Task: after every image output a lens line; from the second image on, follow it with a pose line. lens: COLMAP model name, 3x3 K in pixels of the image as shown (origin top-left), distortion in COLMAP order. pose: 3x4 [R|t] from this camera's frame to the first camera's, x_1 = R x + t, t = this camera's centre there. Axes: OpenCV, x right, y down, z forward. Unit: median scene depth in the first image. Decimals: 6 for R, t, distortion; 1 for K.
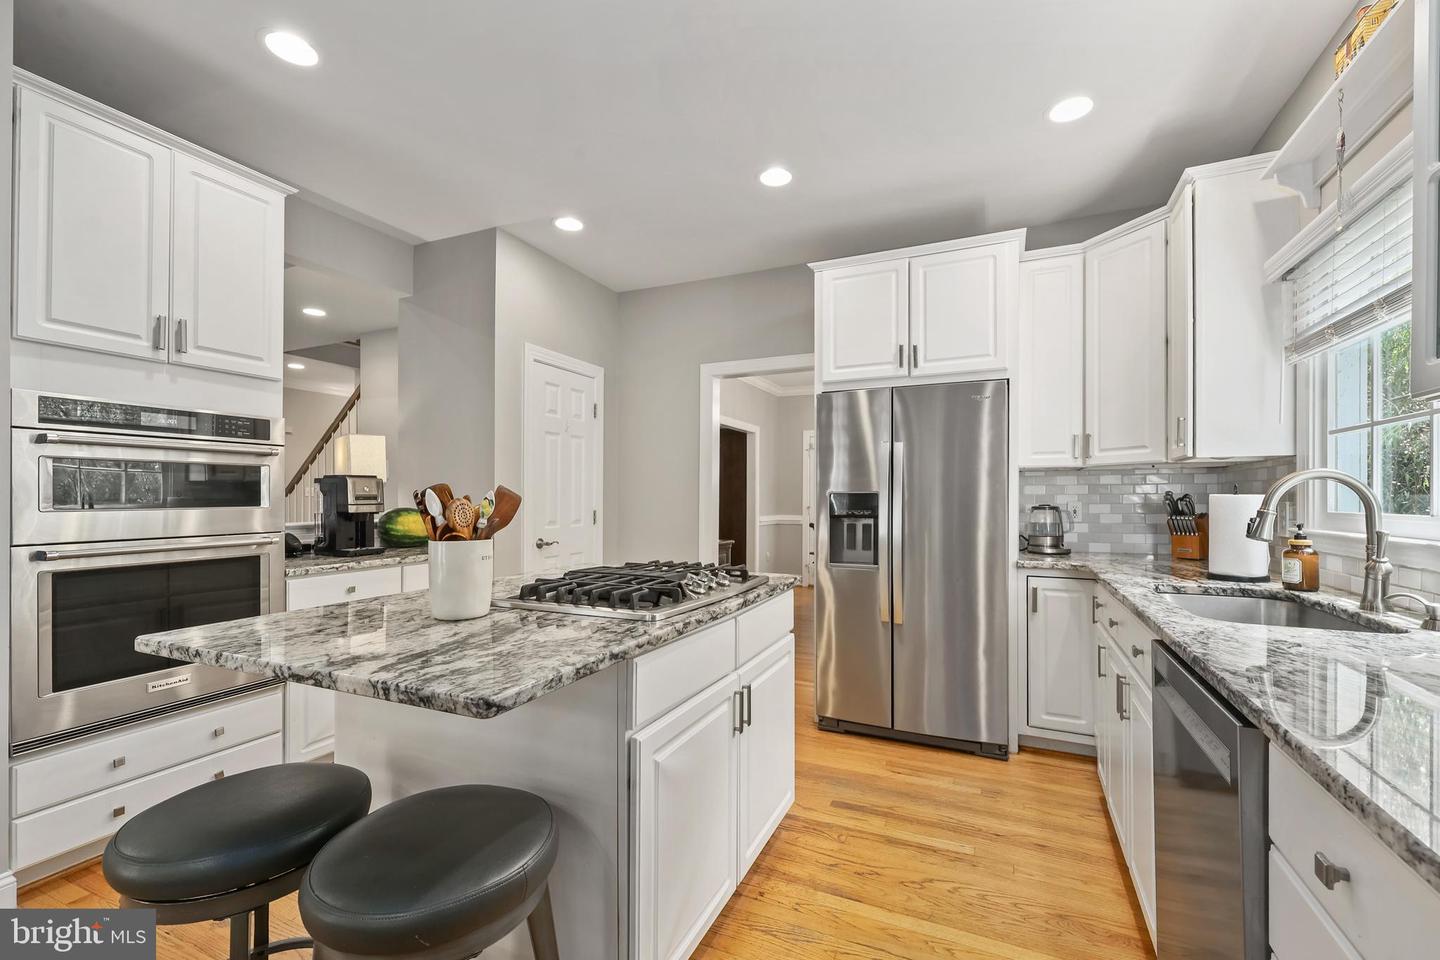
lens RADIAL K [[592.2, 0, 726.6], [0, 592.2, 490.1], [0, 0, 1]] dist [-0.001037, 0.000006]
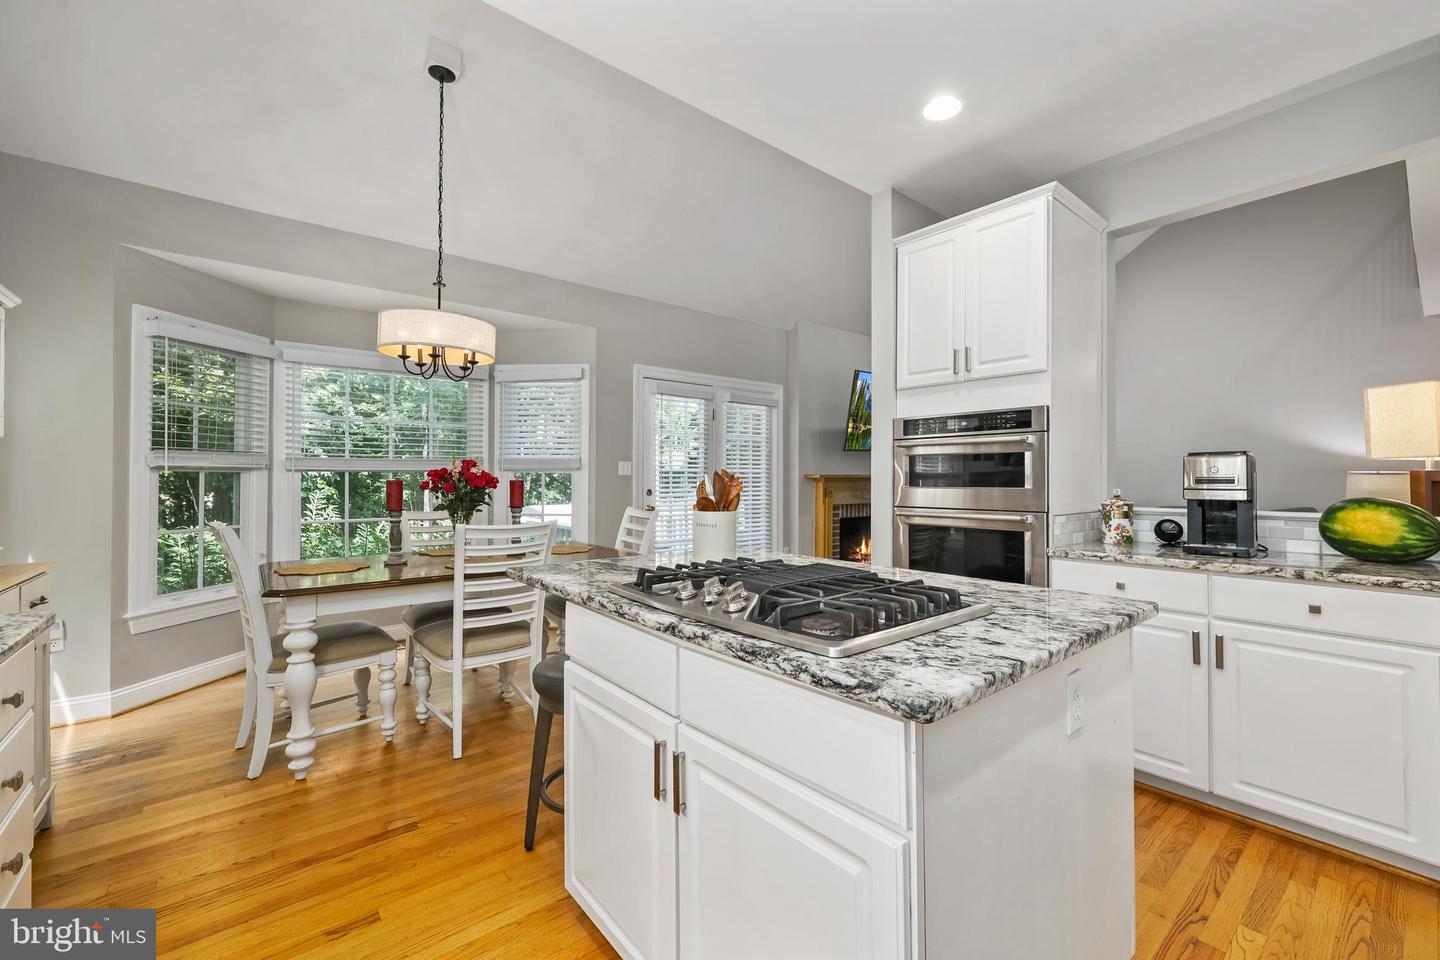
lens RADIAL K [[592.2, 0, 721.0], [0, 592.2, 475.0], [0, 0, 1]] dist [-0.001037, 0.000006]
pose [[-0.437667, -0.005626, -0.899120, 0.515573], [0.005807, 0.999942, -0.009083, 0.011603], [0.899119, -0.009197, -0.437608, 1.050863]]
